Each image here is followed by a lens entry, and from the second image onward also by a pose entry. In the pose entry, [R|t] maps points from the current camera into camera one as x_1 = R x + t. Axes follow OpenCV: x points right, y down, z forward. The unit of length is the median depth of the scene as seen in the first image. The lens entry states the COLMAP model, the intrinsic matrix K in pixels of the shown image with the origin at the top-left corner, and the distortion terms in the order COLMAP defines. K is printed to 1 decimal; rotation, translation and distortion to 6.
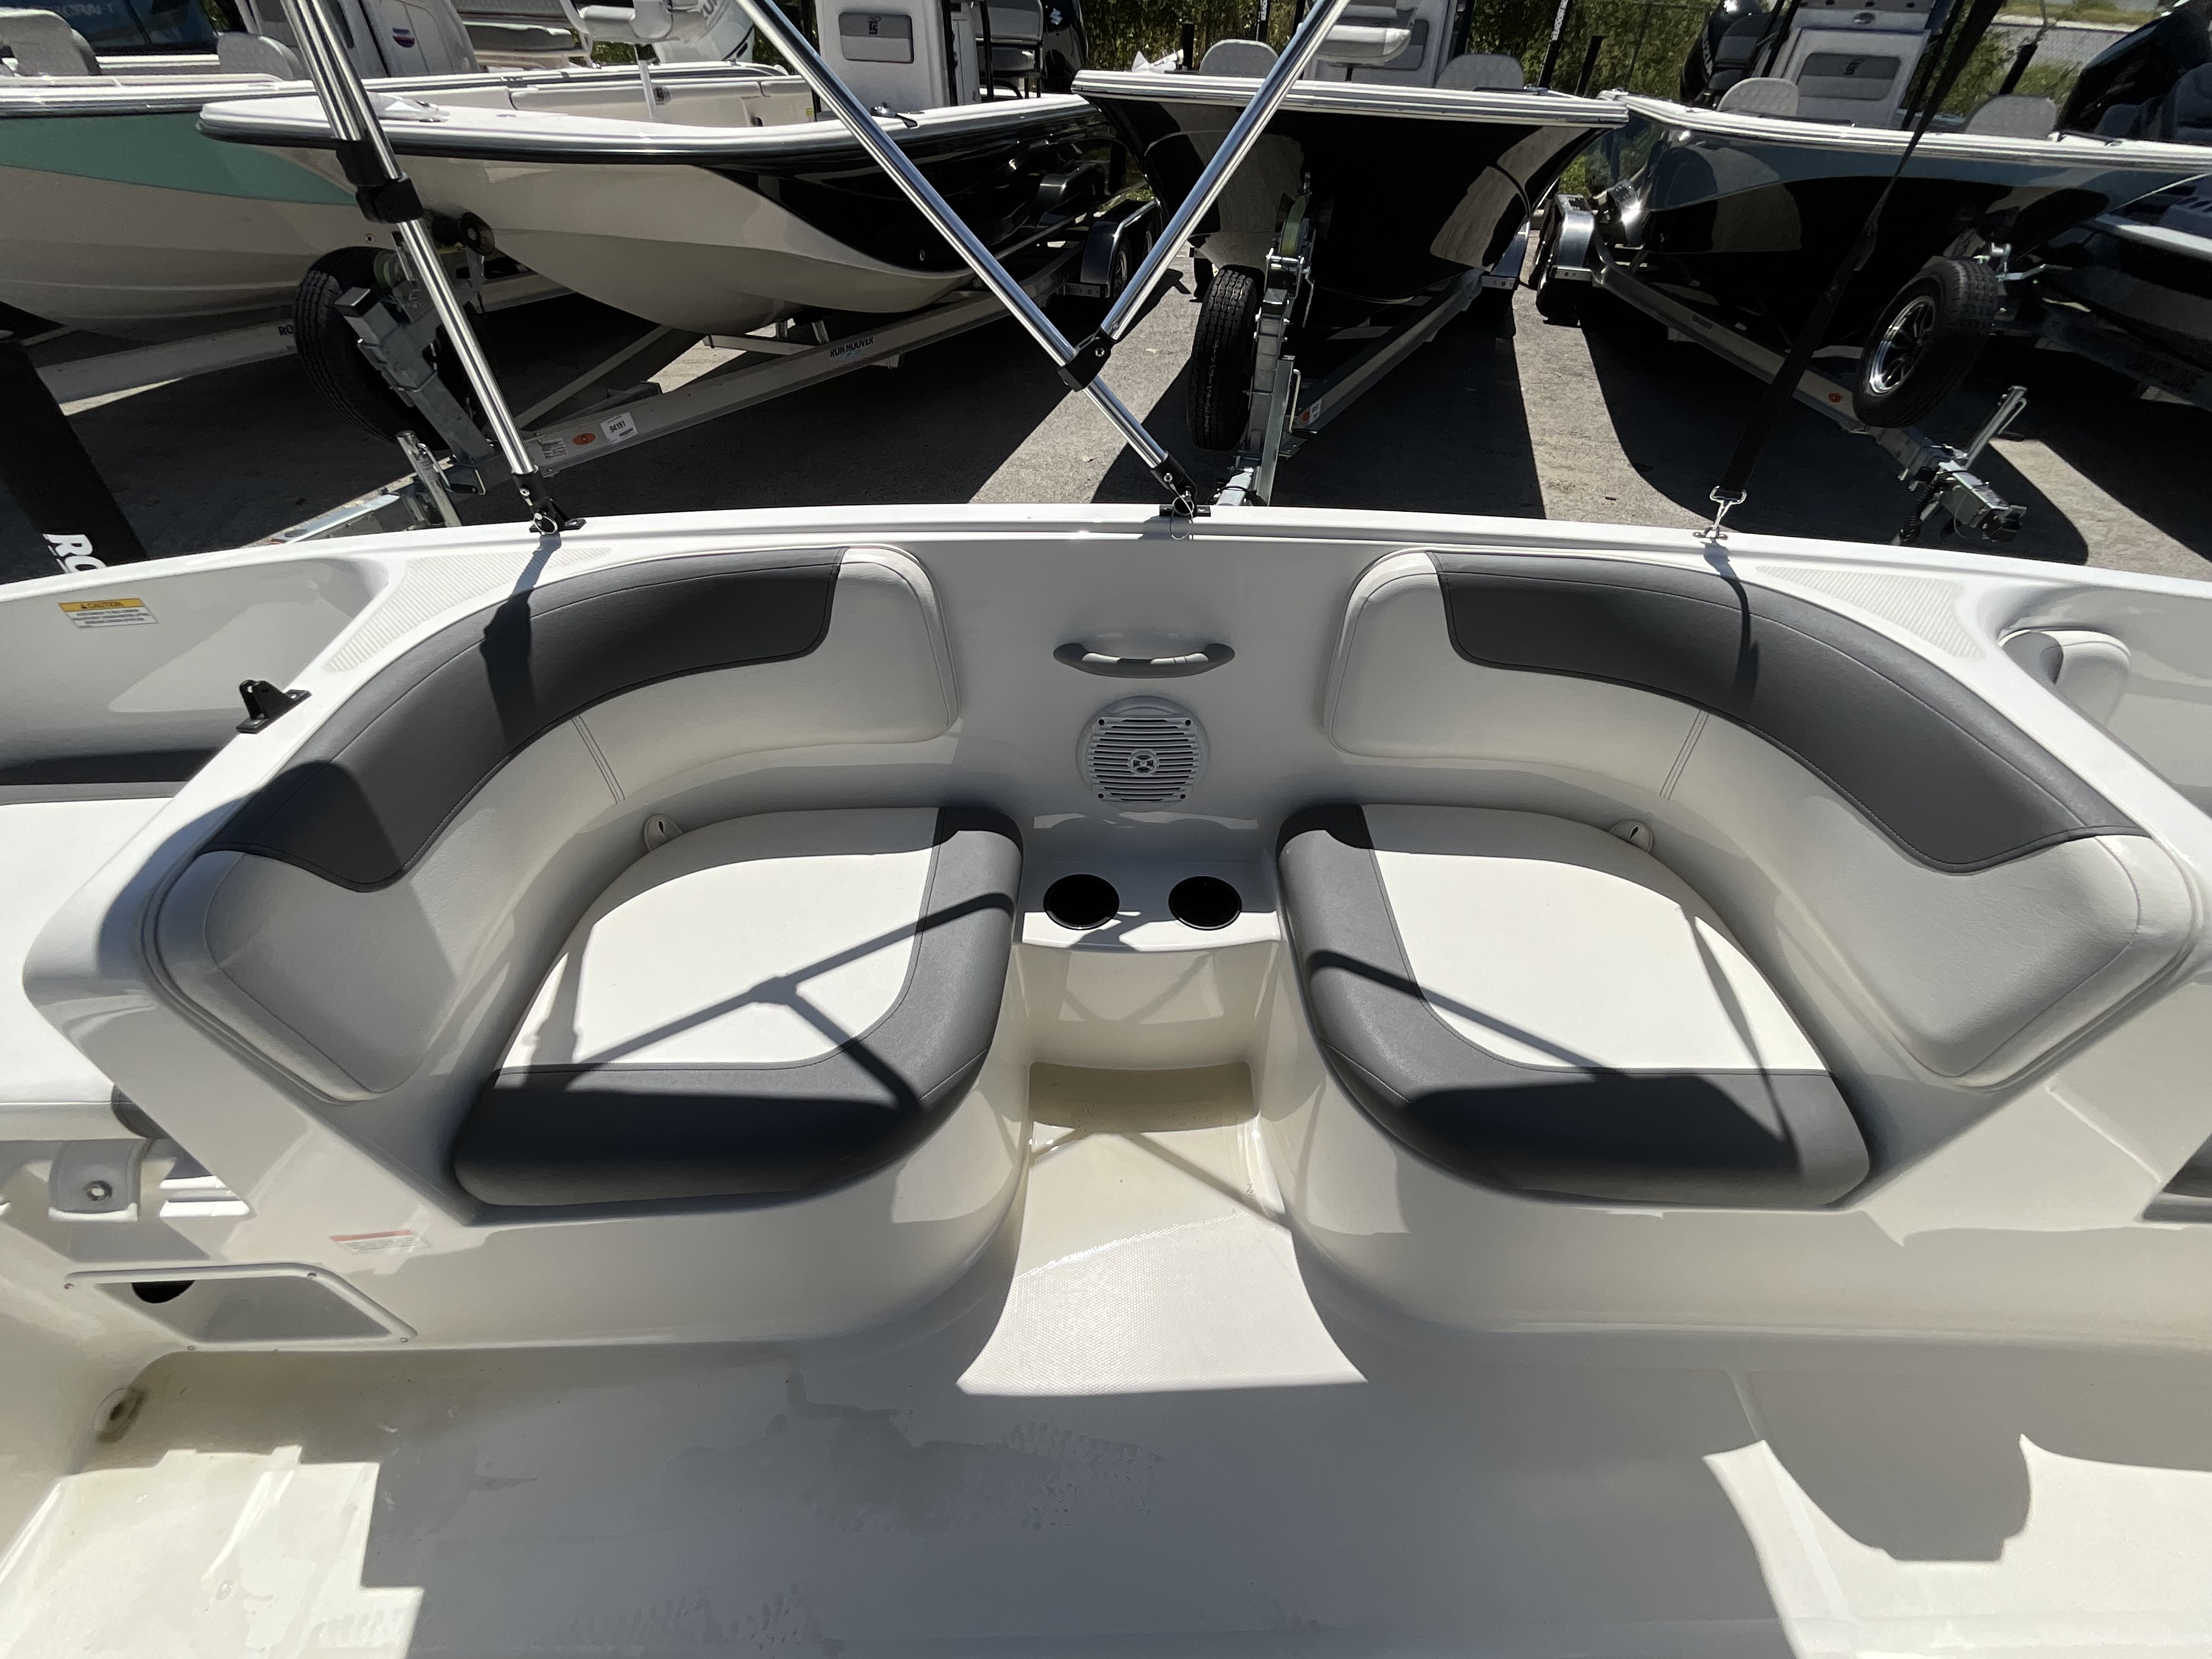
lens RADIAL K [[900.0, 0, 1102.0], [0, 900.0, 833.7], [0, 0, 1]] dist [0.003474, -0.002463]
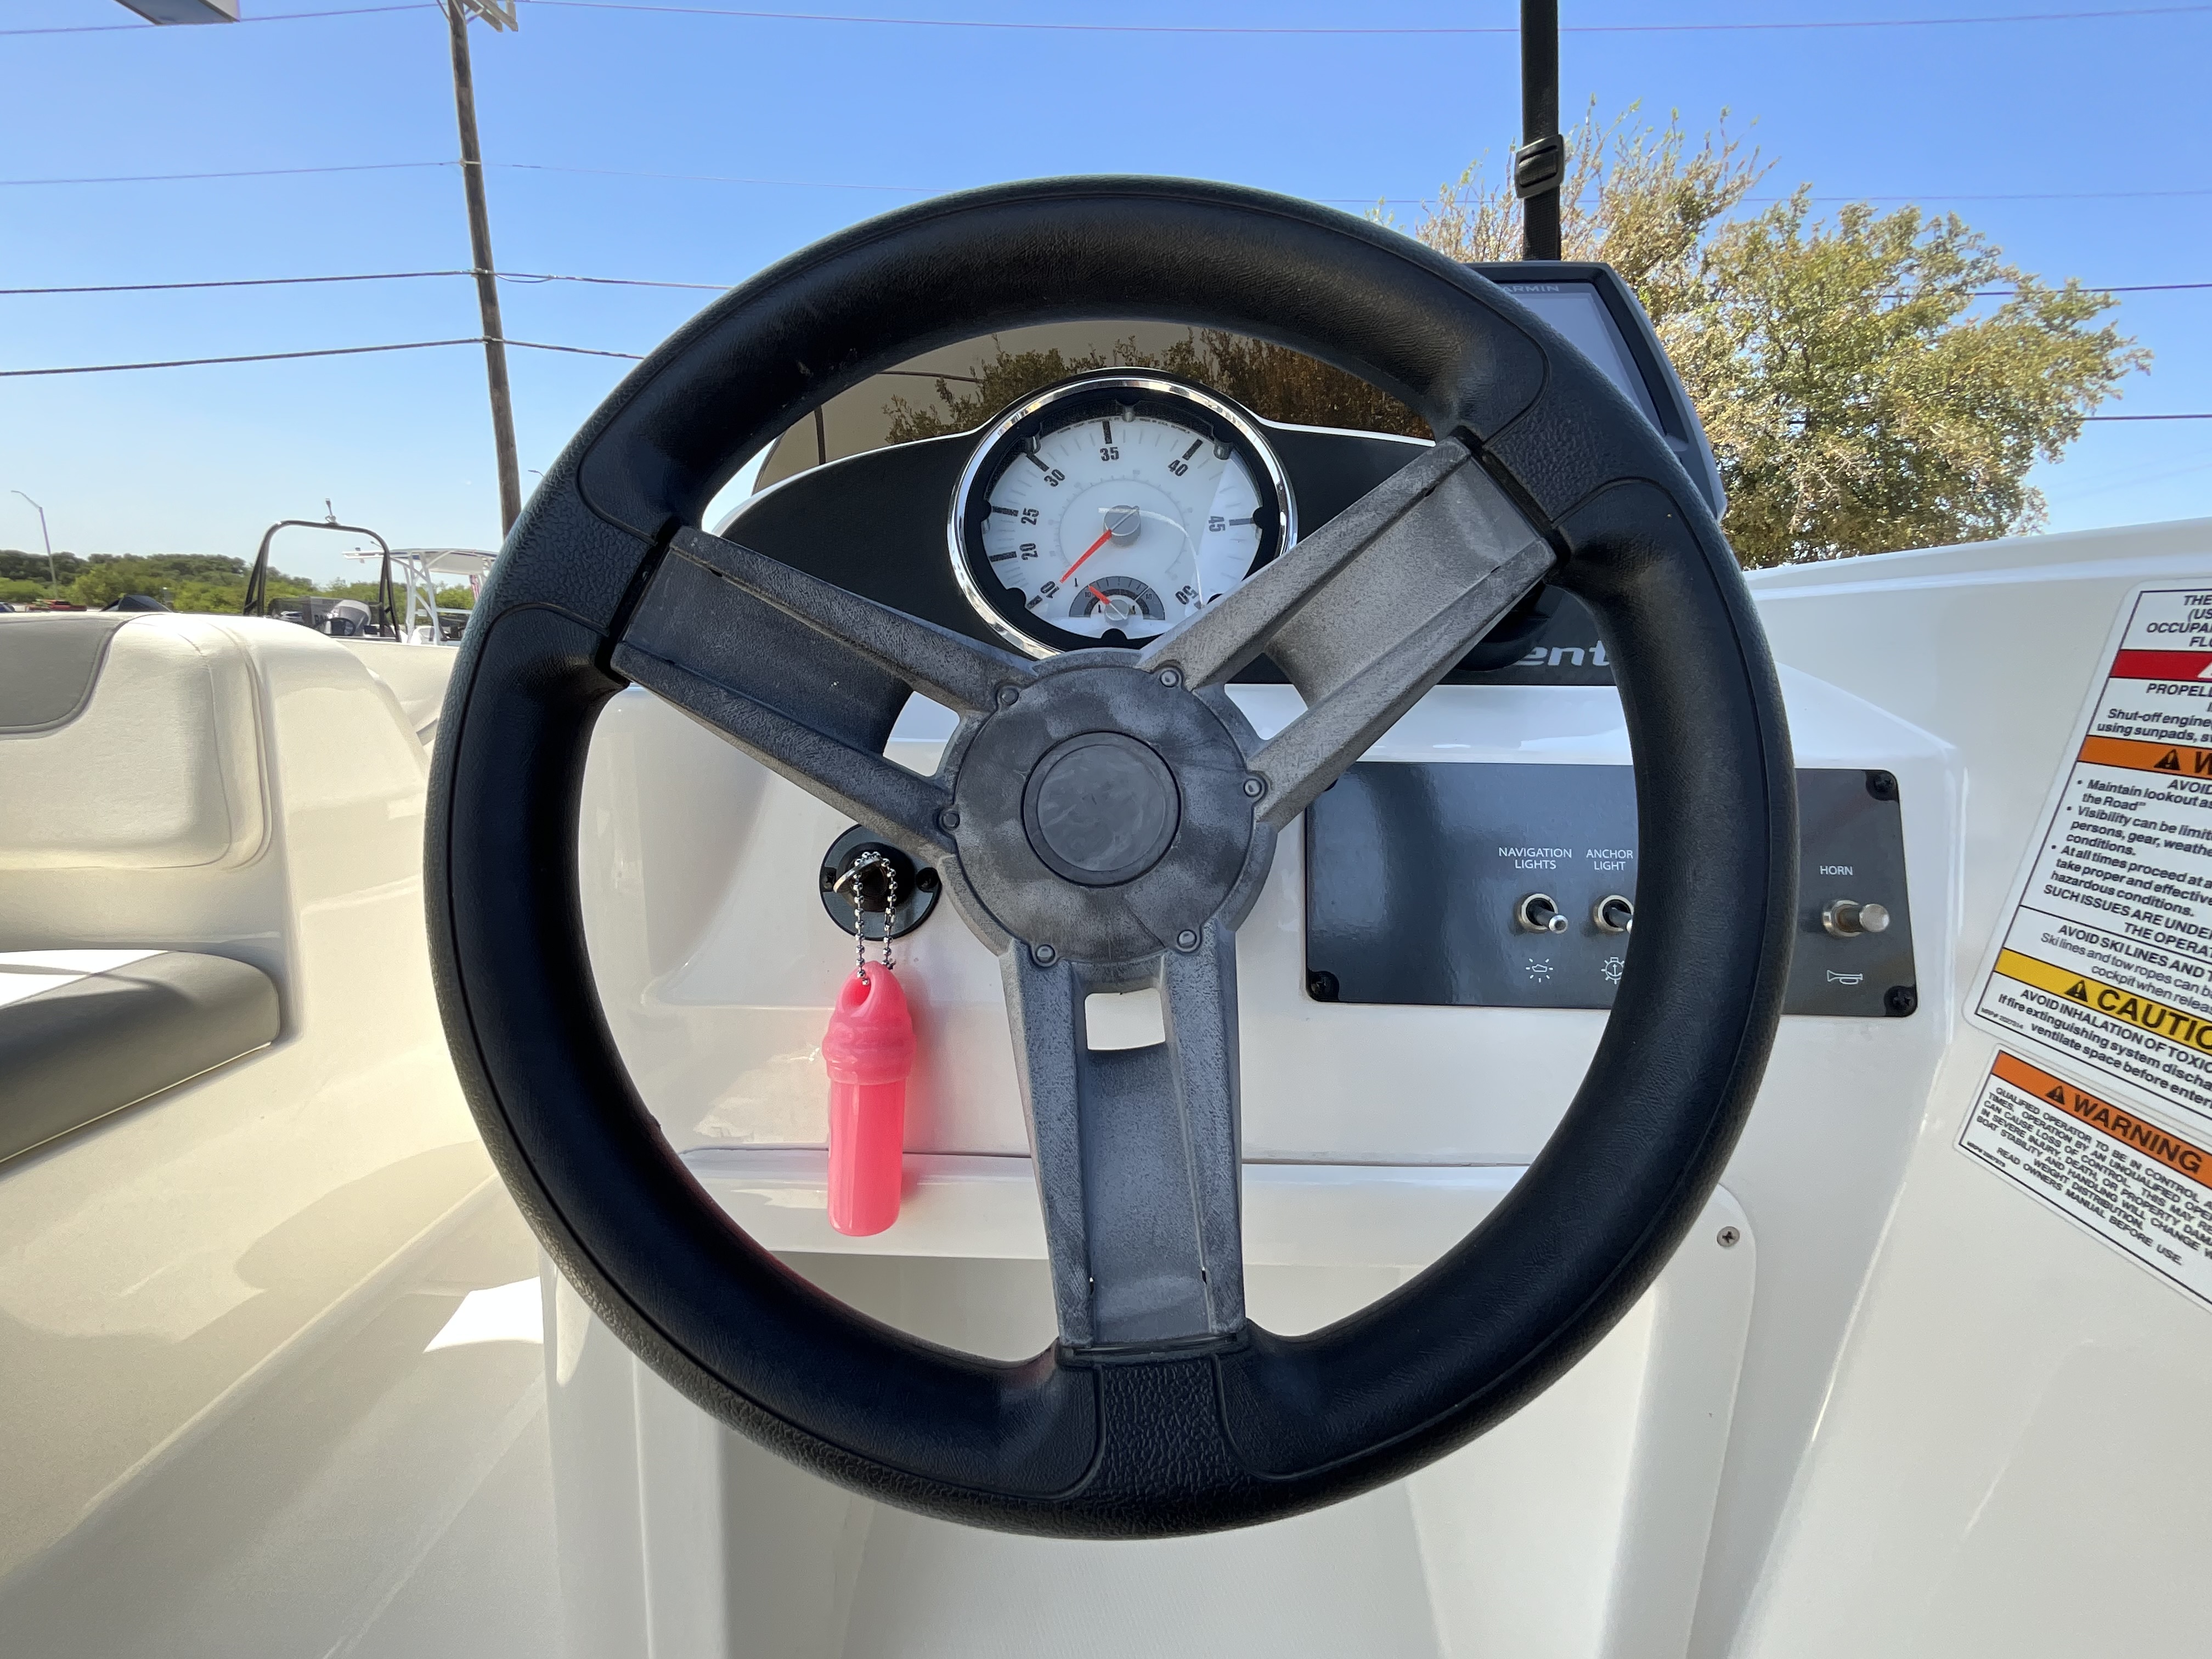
lens RADIAL K [[900.0, 0, 1108.8], [0, 900.0, 832.2], [0, 0, 1]] dist [0.003474, -0.002463]
pose [[0.061626, -0.220959, 0.973334, -0.047675], [0.692959, 0.711320, 0.117604, 0.692126], [-0.718338, 0.667234, 0.196951, -0.004022]]
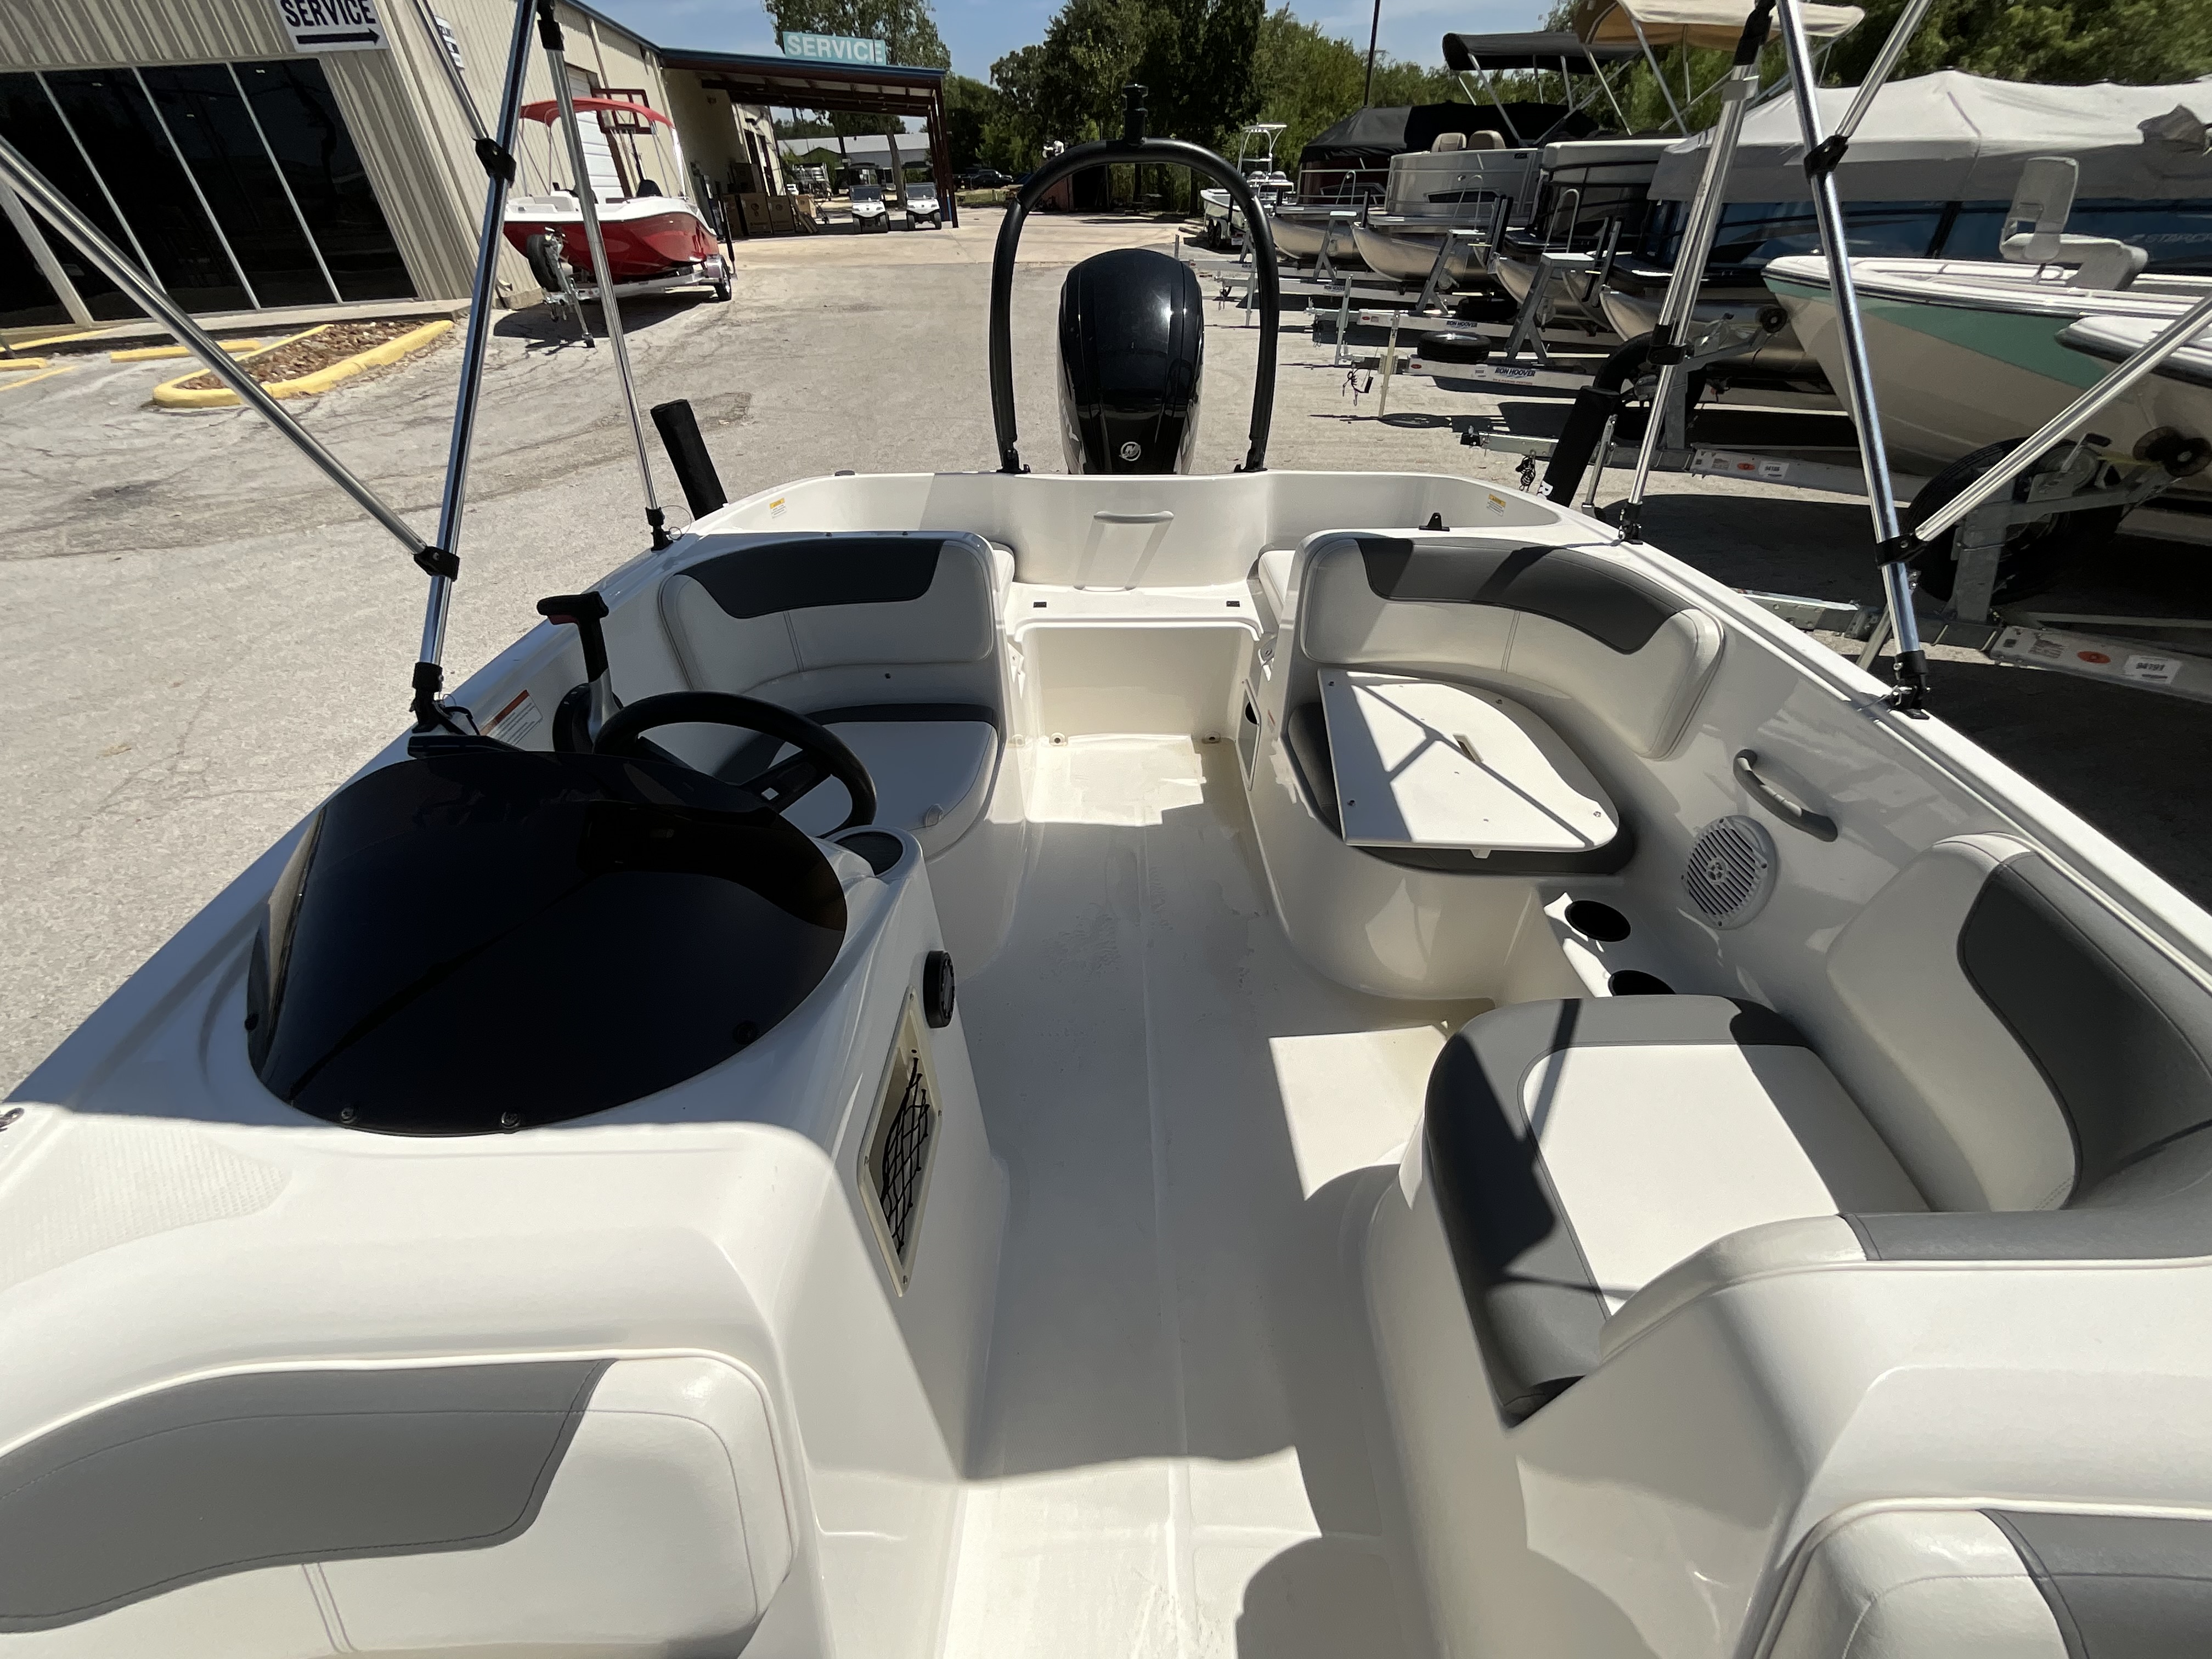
lens RADIAL K [[900.0, 0, 1106.7], [0, 900.0, 831.2], [0, 0, 1]] dist [0.003474, -0.002463]
pose [[-0.015069, 0.574736, -0.818200, 1.145969], [-0.691715, 0.584893, 0.423591, -0.066815], [0.722013, 0.572345, 0.388740, -0.040617]]
